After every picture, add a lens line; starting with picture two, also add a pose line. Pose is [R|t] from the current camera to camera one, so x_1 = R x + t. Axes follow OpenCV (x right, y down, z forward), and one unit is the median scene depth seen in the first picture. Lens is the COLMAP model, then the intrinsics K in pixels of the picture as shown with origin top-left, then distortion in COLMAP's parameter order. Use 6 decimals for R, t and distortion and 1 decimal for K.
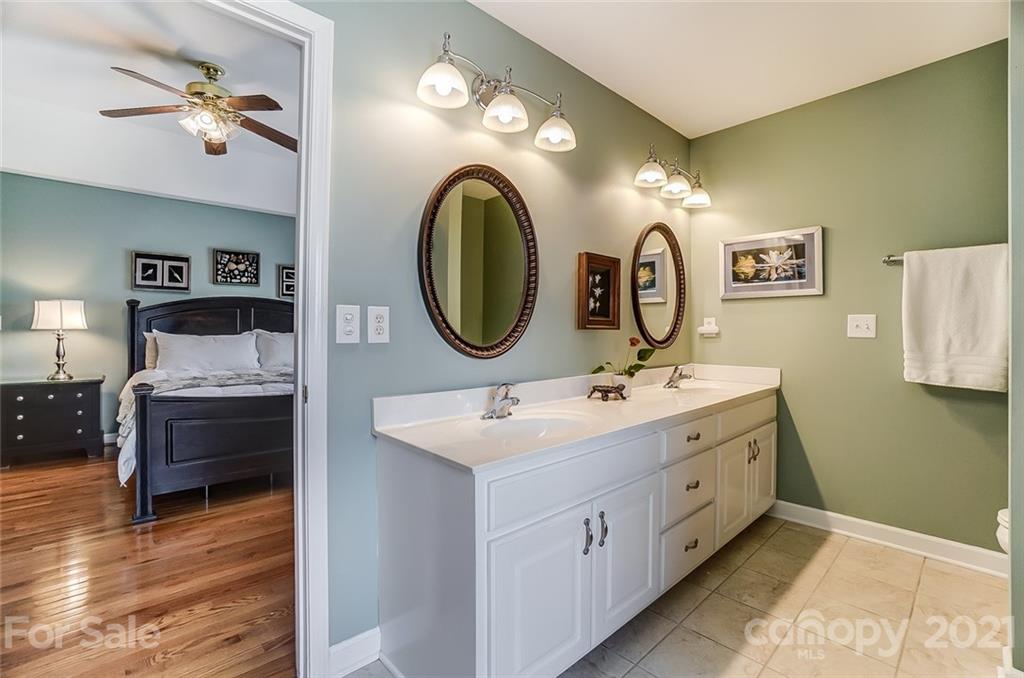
lens RADIAL K [[449.3, 0, 519.0], [0, 449.3, 330.2], [0, 0, 1]] dist [-0.052519, 0.012899]
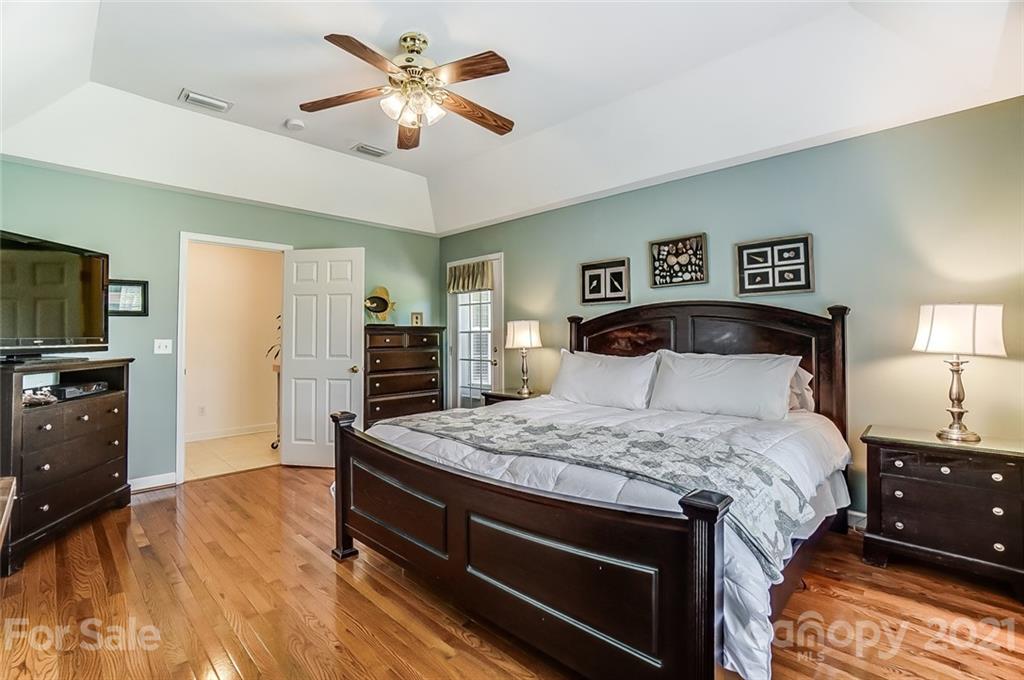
lens RADIAL K [[449.3, 0, 512.6], [0, 449.3, 331.7], [0, 0, 1]] dist [-0.052519, 0.012899]
pose [[0.055752, -0.014650, -0.998337, 0.065871], [0.008523, 0.999863, -0.014196, -0.020269], [0.998408, -0.007717, 0.055870, 0.709400]]
